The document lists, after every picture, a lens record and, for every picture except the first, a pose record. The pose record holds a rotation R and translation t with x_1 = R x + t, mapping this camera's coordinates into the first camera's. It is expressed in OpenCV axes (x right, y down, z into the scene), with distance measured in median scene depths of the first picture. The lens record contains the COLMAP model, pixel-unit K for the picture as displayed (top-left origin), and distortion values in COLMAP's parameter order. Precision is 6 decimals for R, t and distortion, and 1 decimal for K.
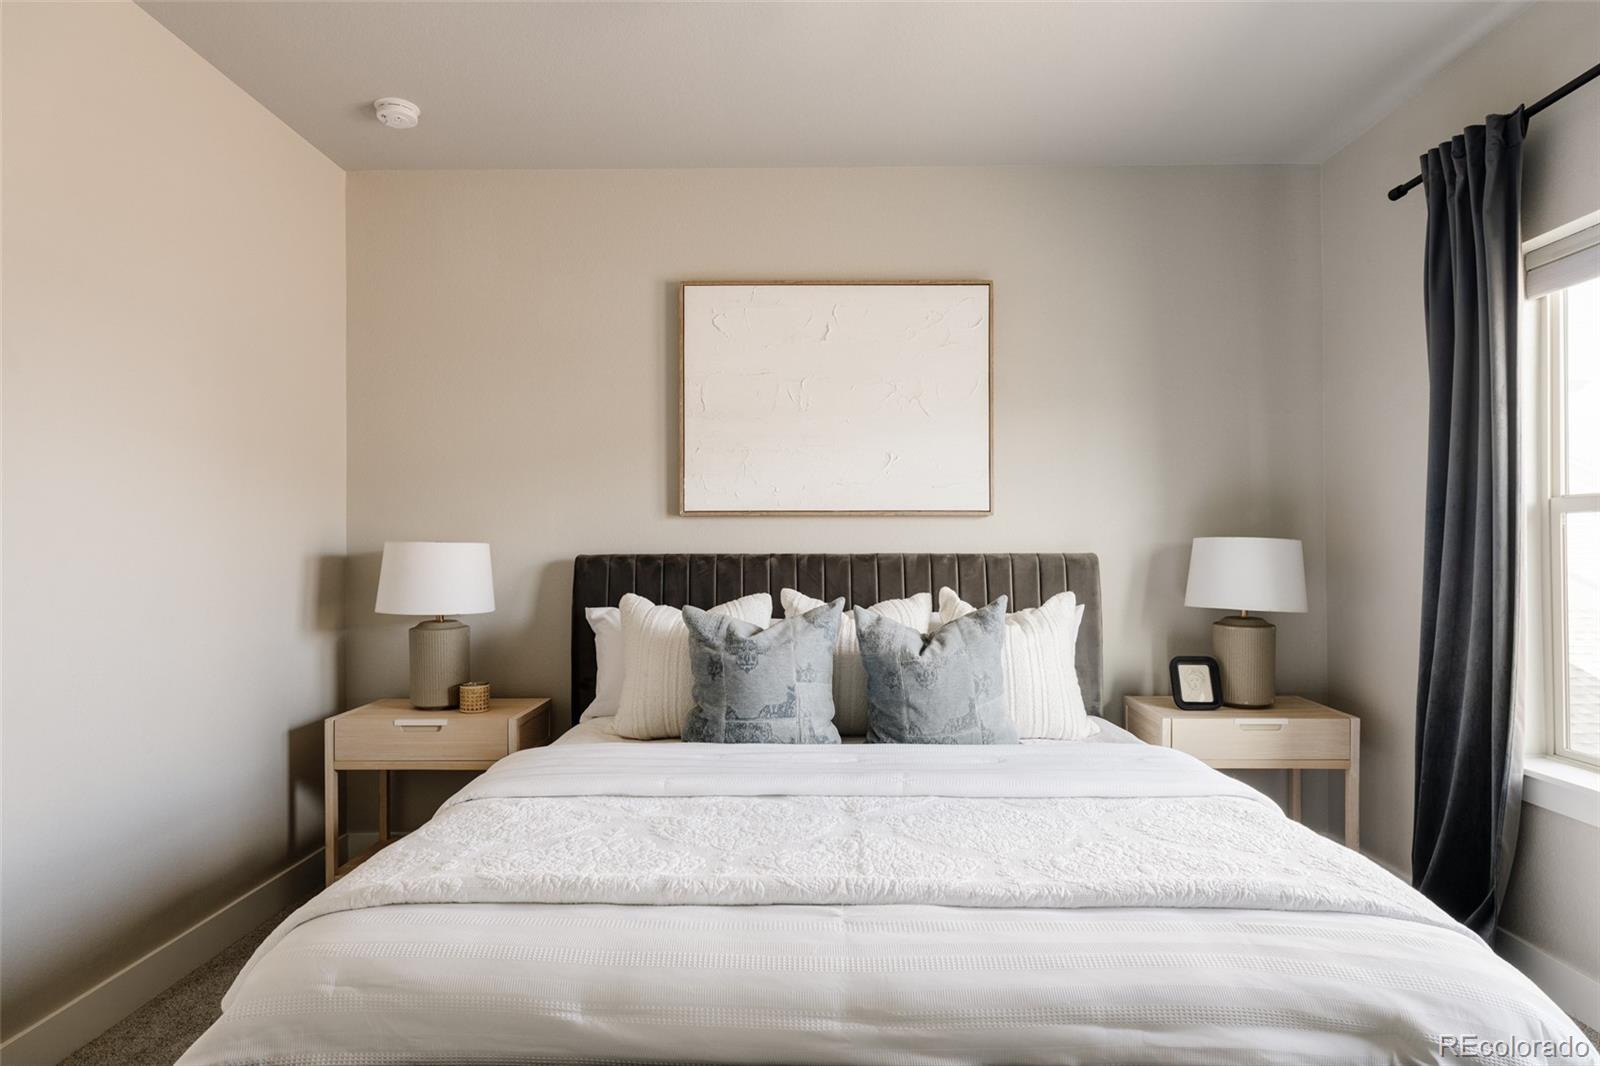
lens RADIAL K [[891.9, 0, 806.0], [0, 891.9, 533.7], [0, 0, 1]] dist [0.004137, 0.003428]
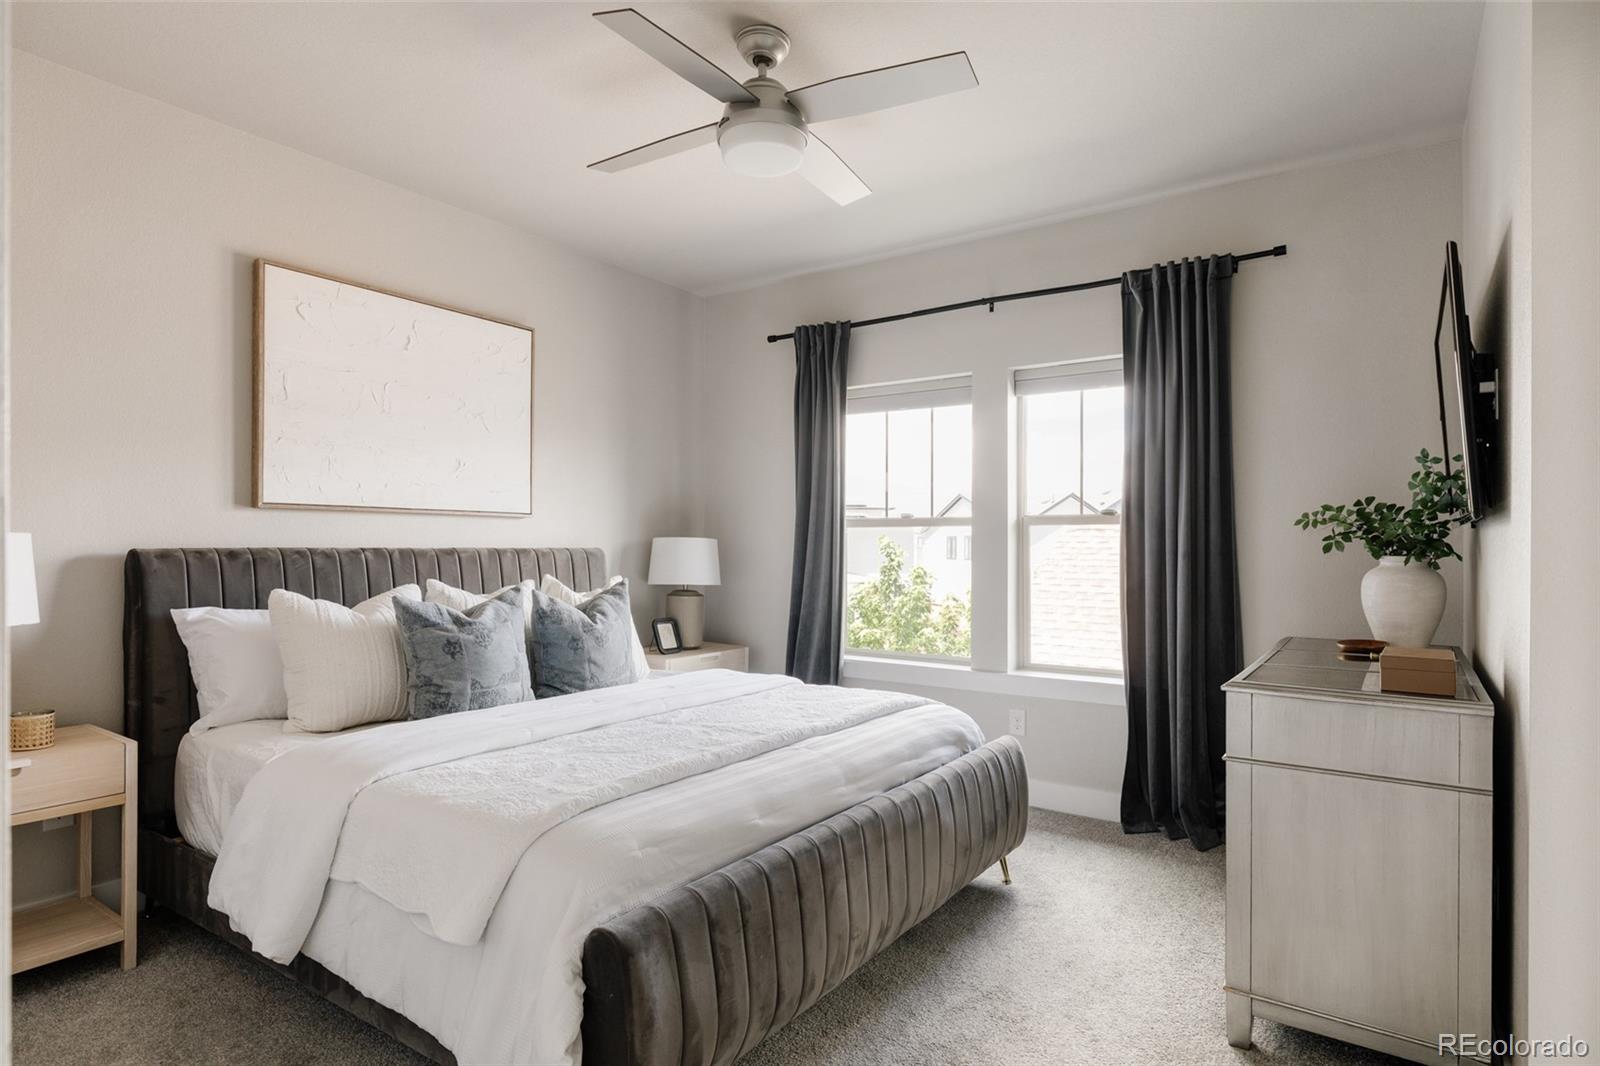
lens RADIAL K [[878.4, 0, 802.0], [0, 878.4, 535.6], [0, 0, 1]] dist [0.005397, -0.000336]
pose [[0.556152, 0.012914, 0.830980, -0.677320], [-0.017956, 0.999833, -0.003520, 0.002747], [-0.830887, -0.012964, 0.556290, 0.006565]]
